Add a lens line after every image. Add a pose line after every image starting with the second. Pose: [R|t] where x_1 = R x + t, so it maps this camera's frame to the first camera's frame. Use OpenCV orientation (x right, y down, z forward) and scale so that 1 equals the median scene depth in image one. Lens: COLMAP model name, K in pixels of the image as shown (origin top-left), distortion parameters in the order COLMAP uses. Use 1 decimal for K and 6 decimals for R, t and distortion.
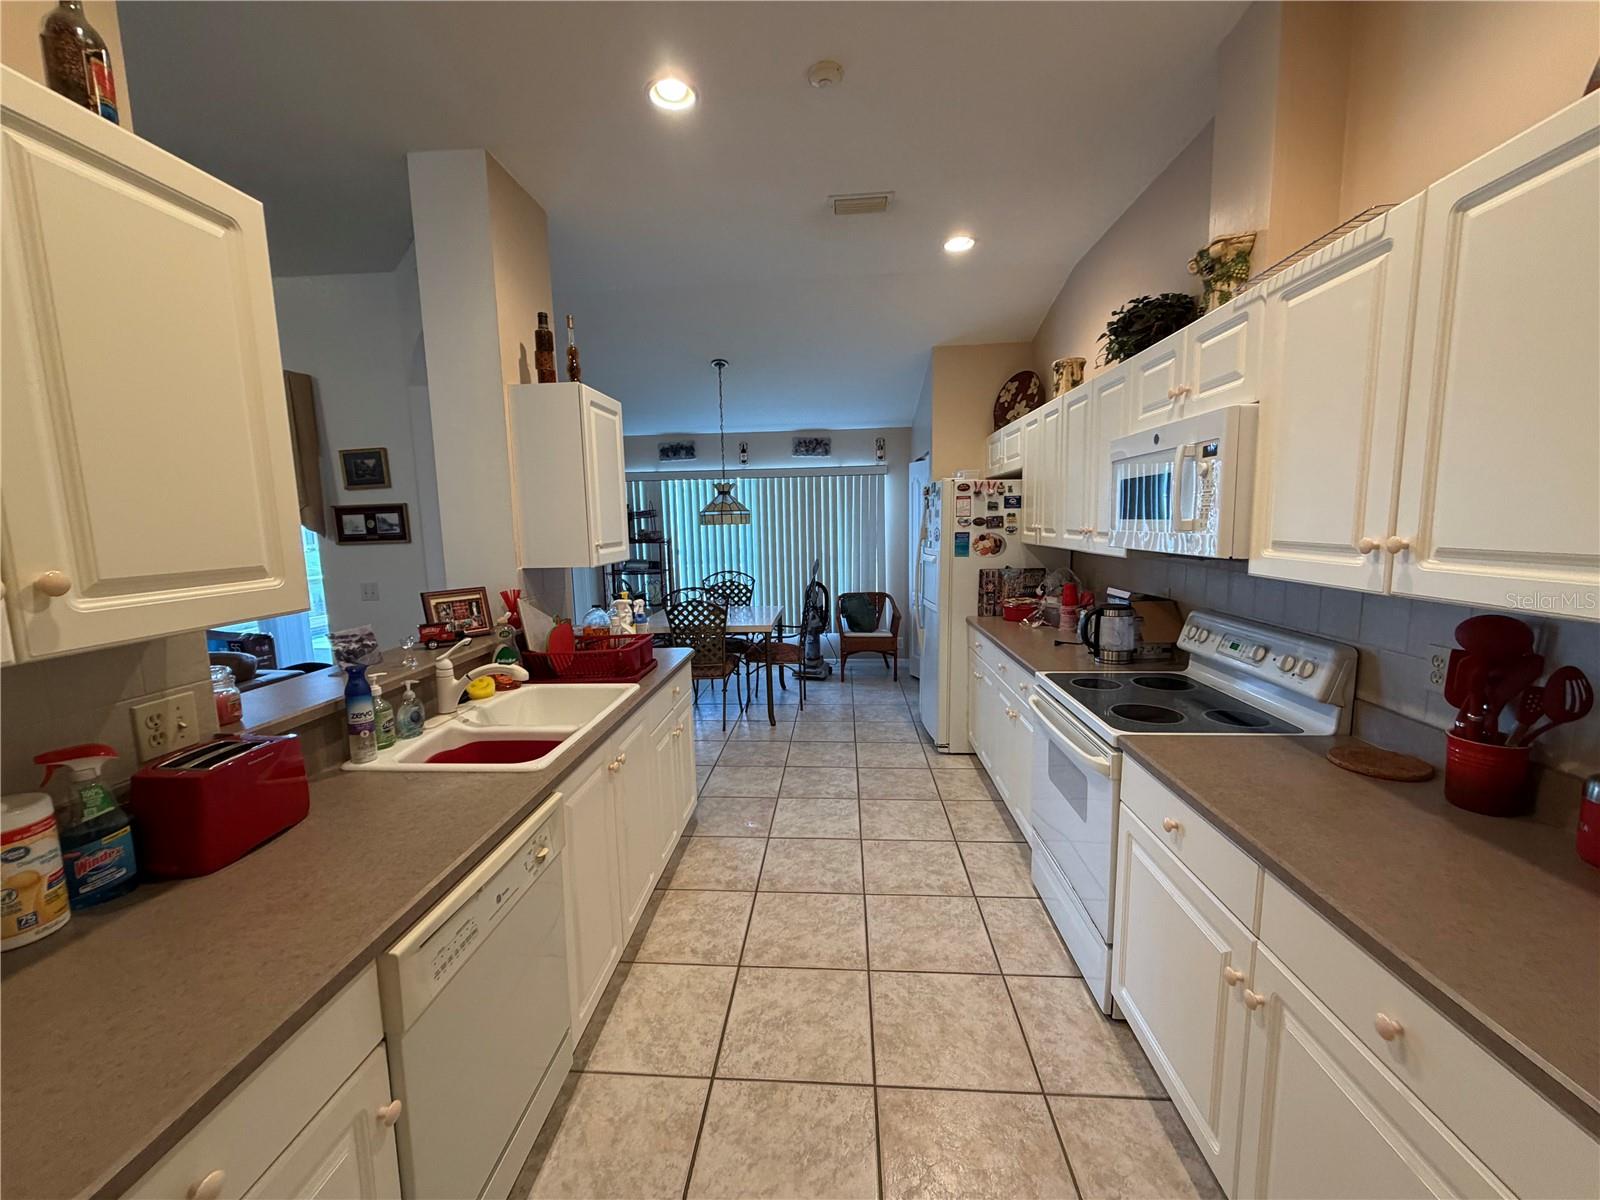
lens RADIAL K [[637.1, 0, 808.5], [0, 637.1, 605.8], [0, 0, 1]] dist [0.000879, 0.000141]
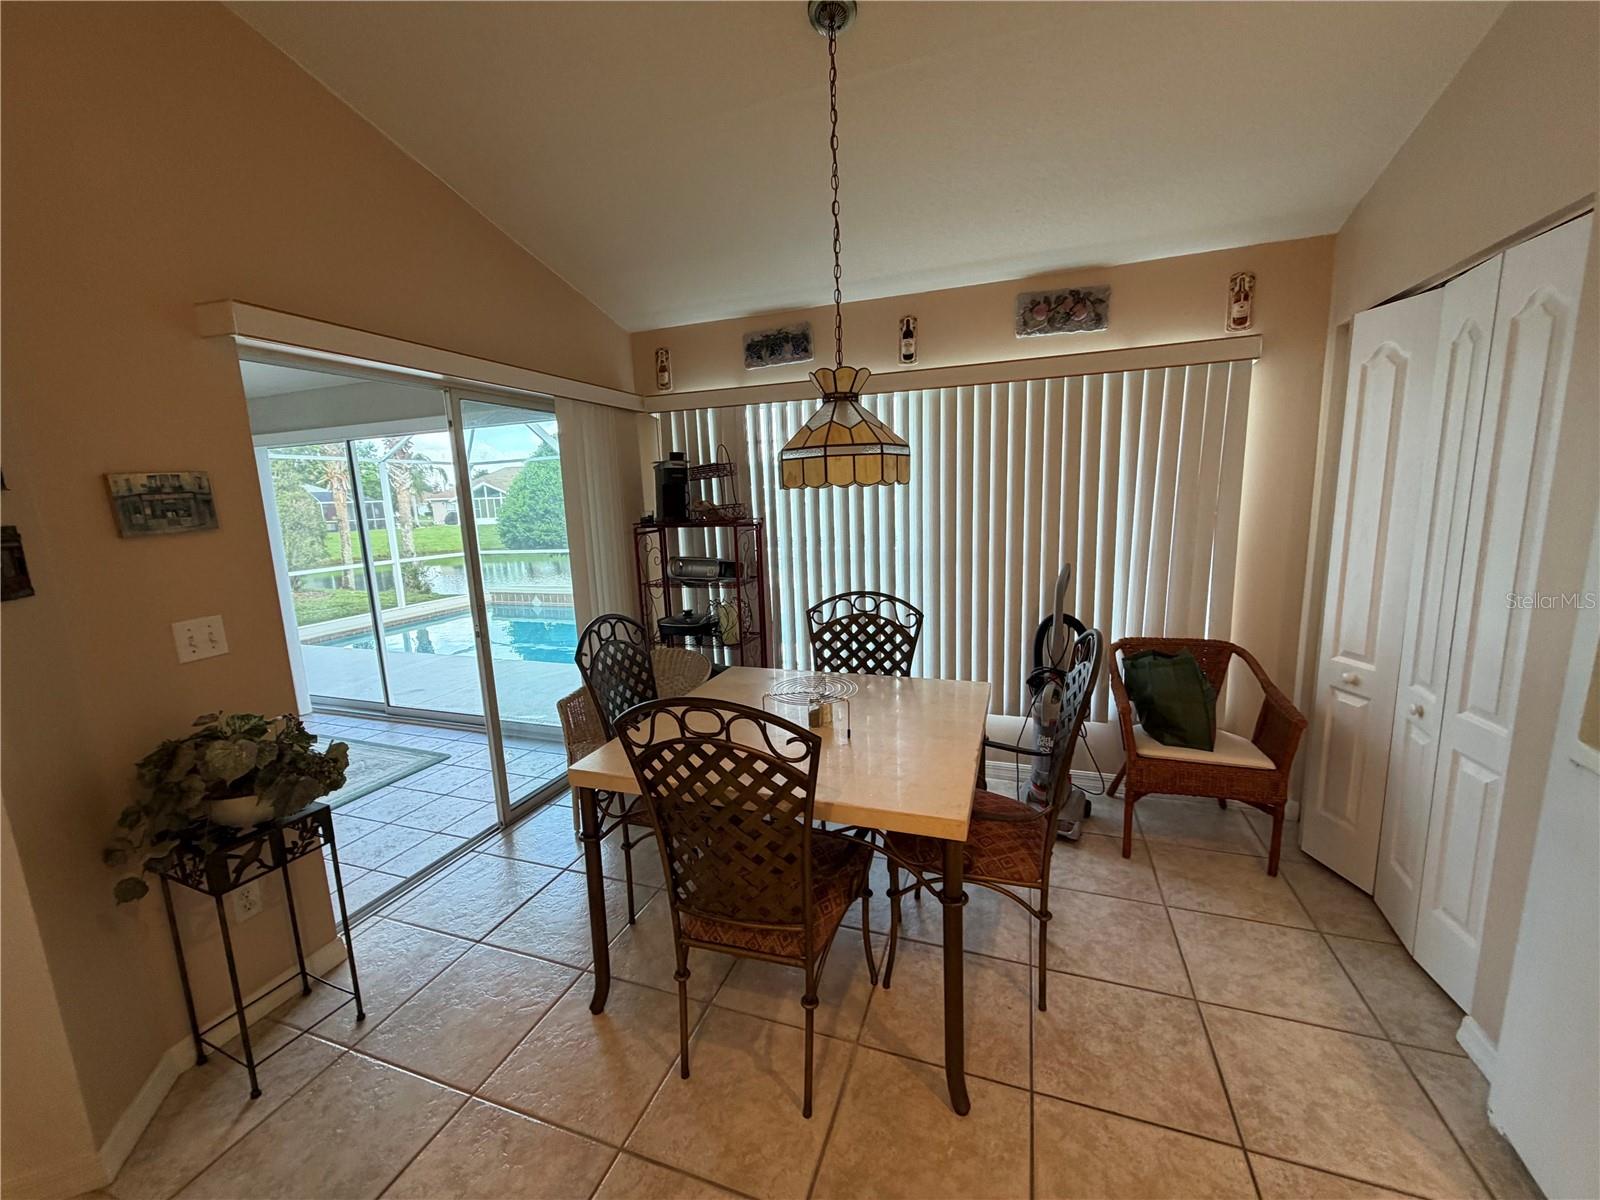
lens RADIAL K [[637.1, 0, 796.2], [0, 637.1, 601.2], [0, 0, 1]] dist [0.000879, 0.000141]
pose [[0.959417, 0.035528, -0.279744, -0.045333], [-0.025021, 0.998844, 0.041042, -0.065149], [0.280879, -0.032377, 0.959197, 0.559316]]
